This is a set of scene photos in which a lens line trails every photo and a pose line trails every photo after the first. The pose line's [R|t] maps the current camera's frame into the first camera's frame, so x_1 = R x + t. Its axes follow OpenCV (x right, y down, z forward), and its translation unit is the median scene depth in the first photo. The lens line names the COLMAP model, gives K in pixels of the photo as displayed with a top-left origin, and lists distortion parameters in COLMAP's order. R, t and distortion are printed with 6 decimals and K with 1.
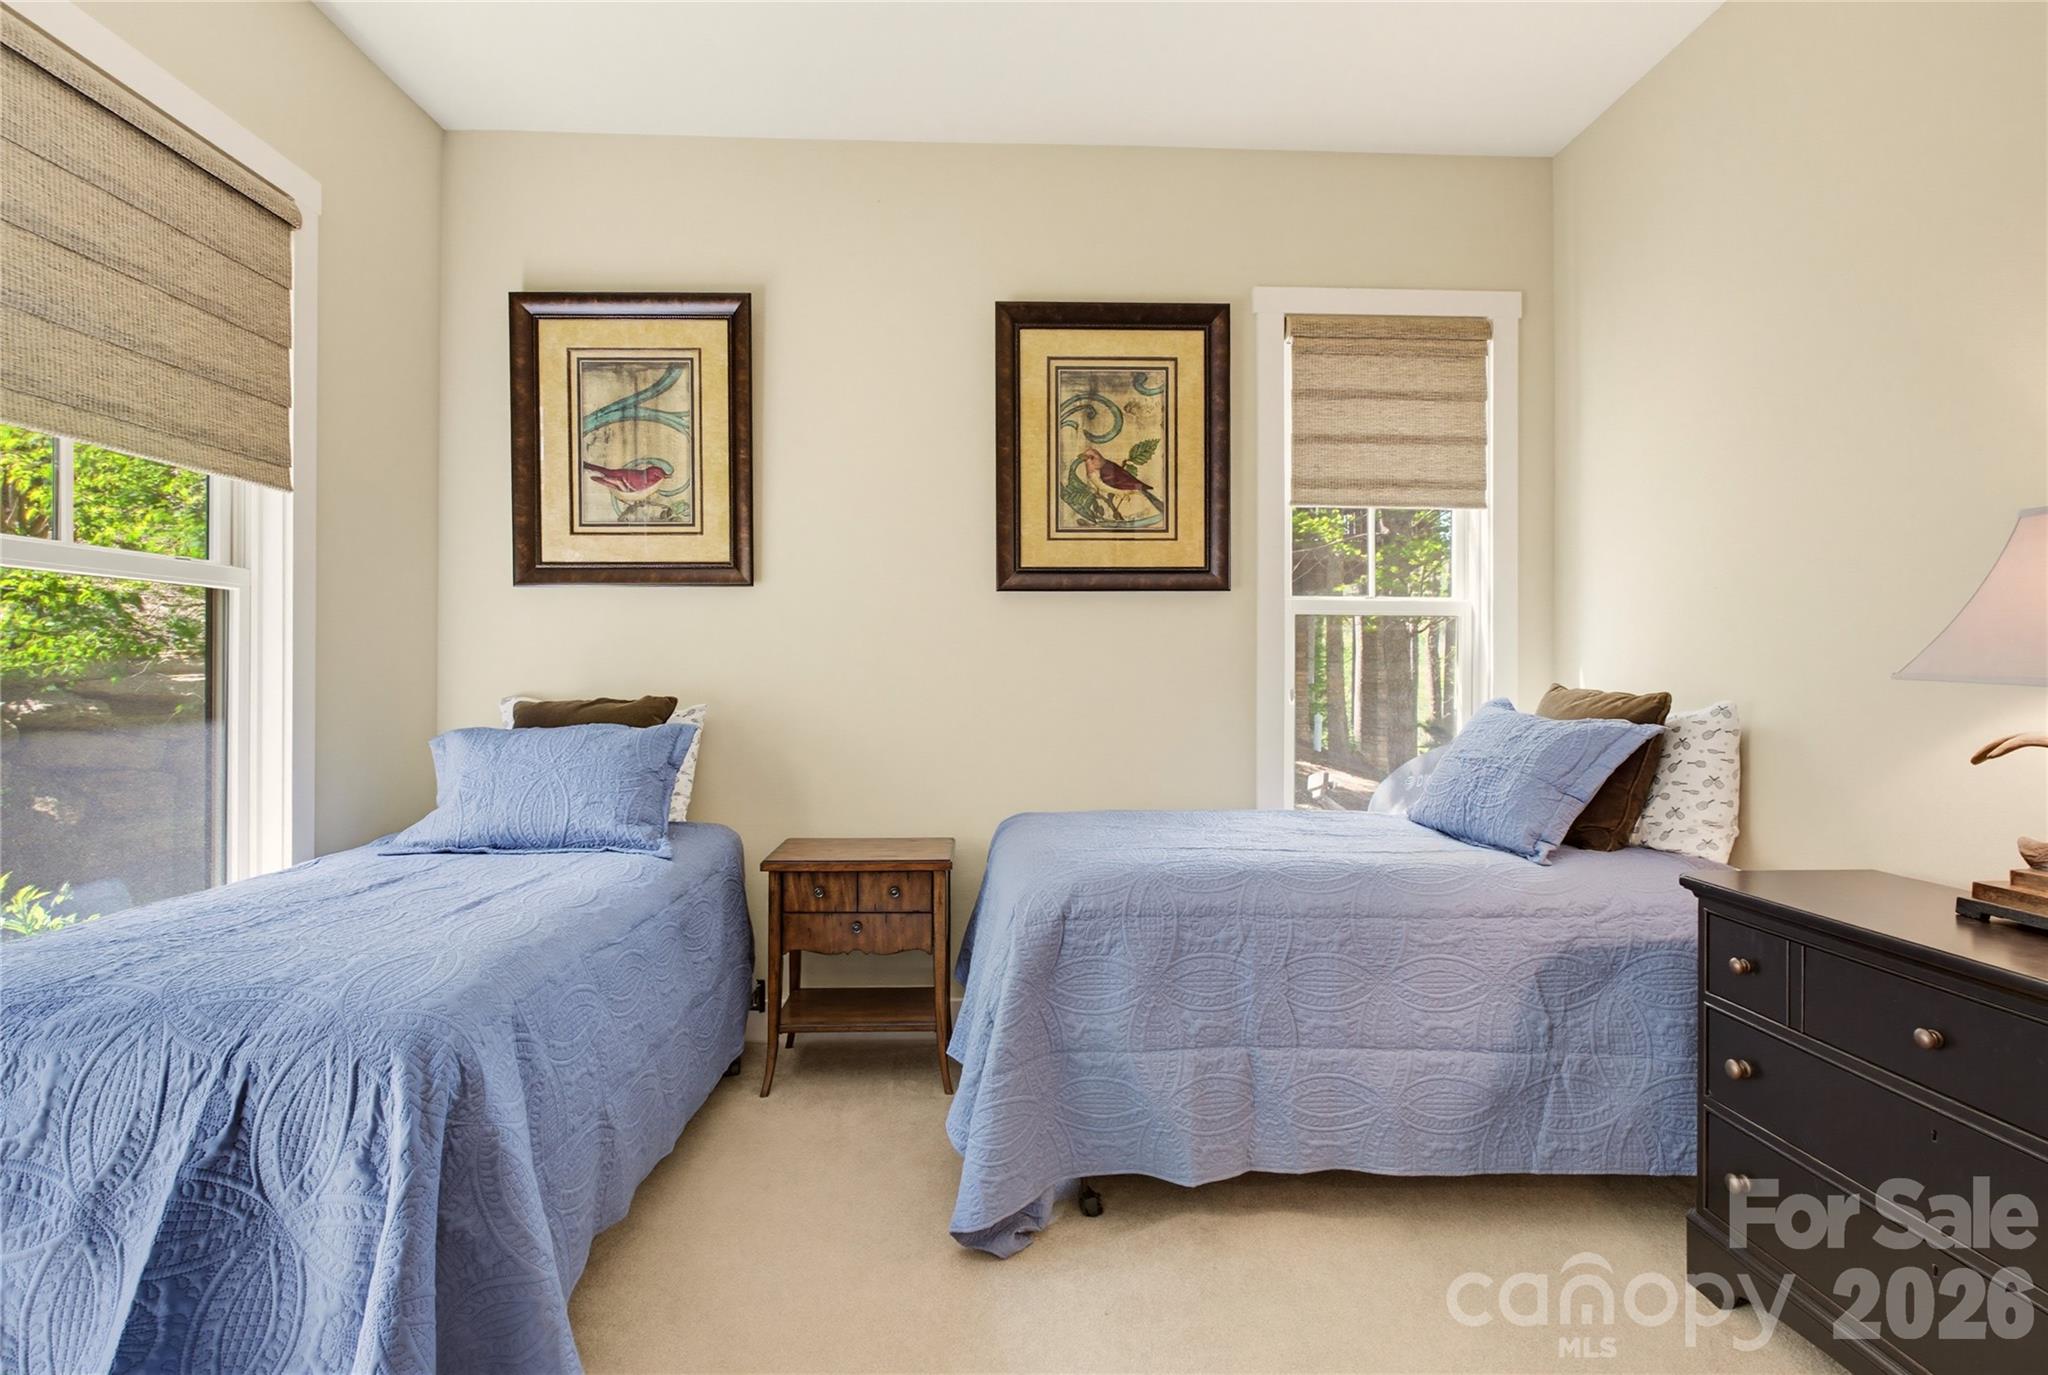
lens RADIAL K [[981.3, 0, 1030.0], [0, 981.3, 660.5], [0, 0, 1]] dist [-0.007581, 0.001120]
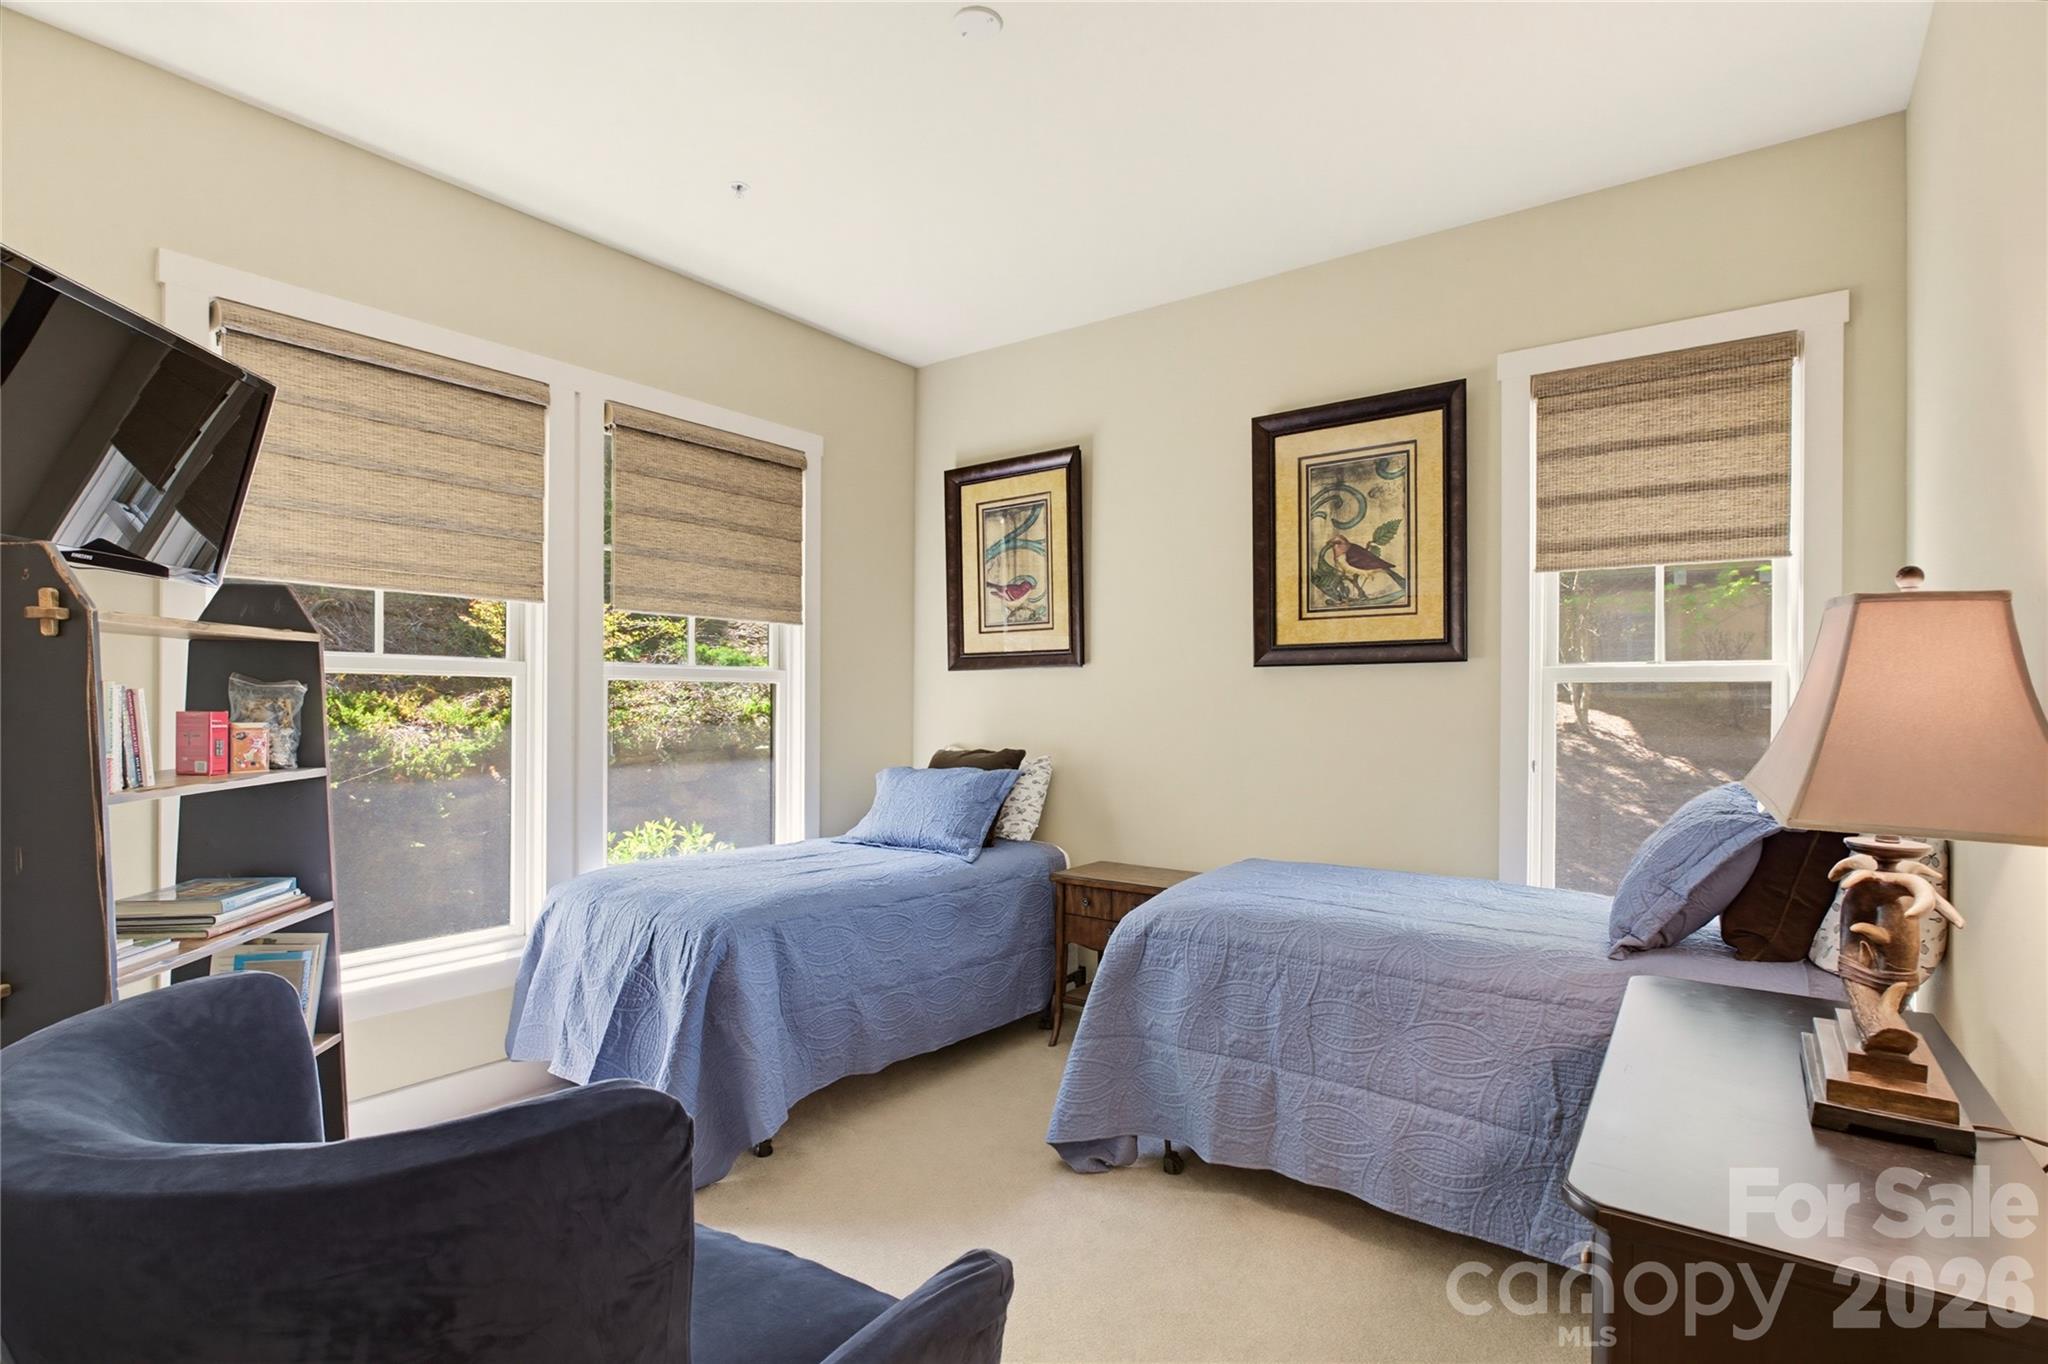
lens RADIAL K [[981.3, 0, 1045.4], [0, 981.3, 699.0], [0, 0, 1]] dist [-0.007581, 0.001120]
pose [[0.787592, -0.000709, -0.616197, 0.488957], [0.001522, 0.999999, 0.000795, -0.033873], [0.616195, -0.001564, 0.787592, -0.068521]]
